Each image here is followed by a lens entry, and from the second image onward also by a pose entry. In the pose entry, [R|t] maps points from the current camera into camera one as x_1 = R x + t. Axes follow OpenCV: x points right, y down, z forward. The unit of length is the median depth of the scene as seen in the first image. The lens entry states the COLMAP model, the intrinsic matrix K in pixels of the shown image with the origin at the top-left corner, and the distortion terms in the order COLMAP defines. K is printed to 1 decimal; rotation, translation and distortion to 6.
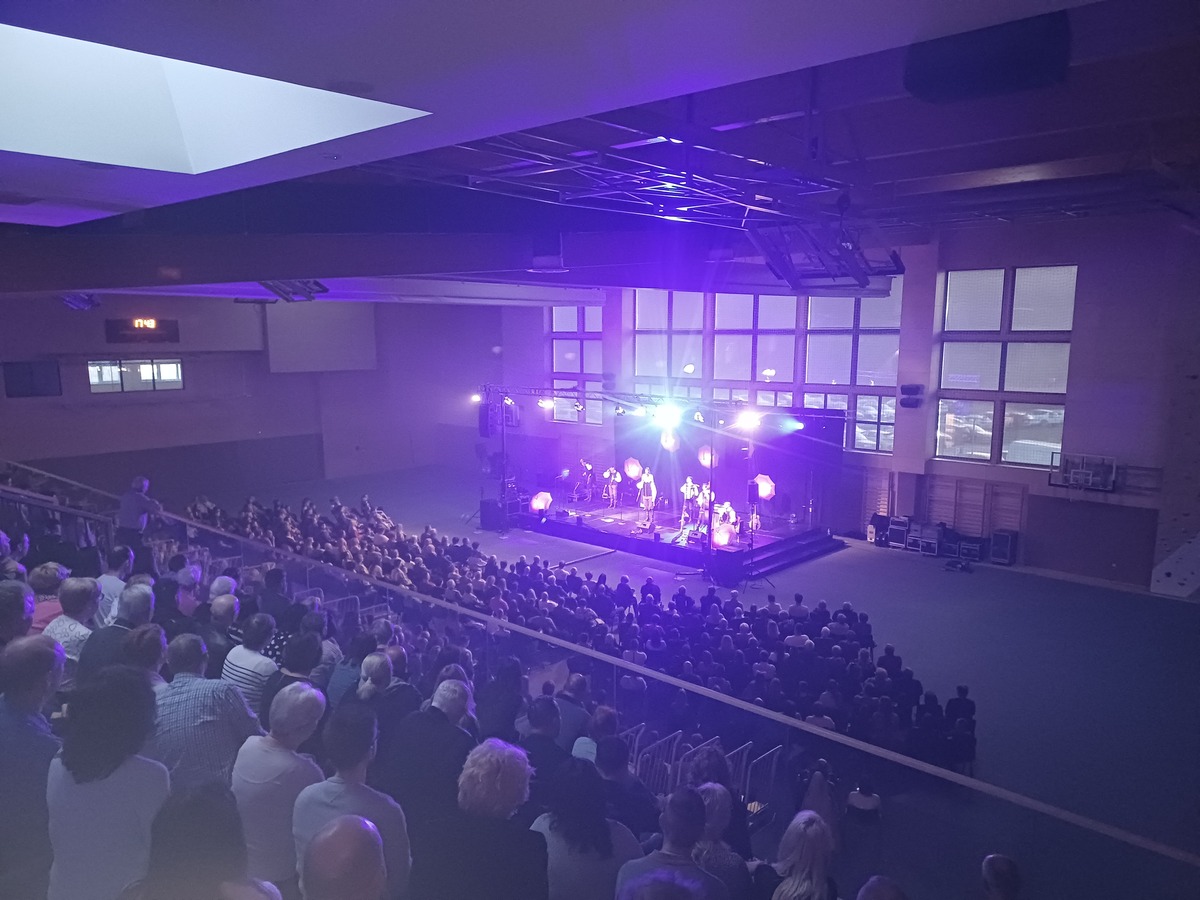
lens RADIAL K [[876.5, 0, 604.3], [0, 876.5, 478.1], [0, 0, 1]] dist [-0.004801, -0.004226]
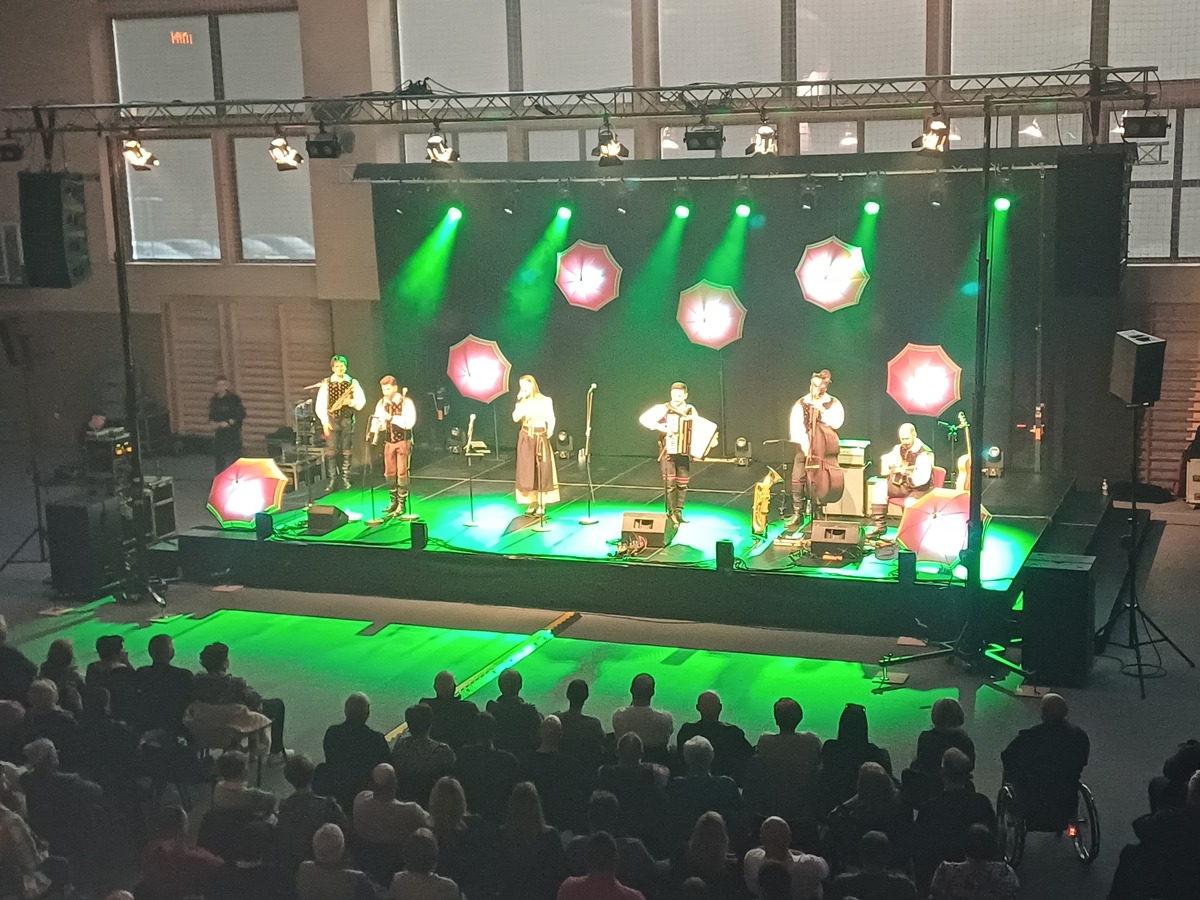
lens RADIAL K [[1754.4, 0, 598.2], [0, 1754.4, 528.9], [0, 0, 1]] dist [0.022281, 0.035468]
pose [[0.935991, -0.107198, 0.335306, -0.186073], [0.089780, 0.993701, 0.067071, 0.011555], [-0.340383, -0.032675, 0.939719, 0.409451]]
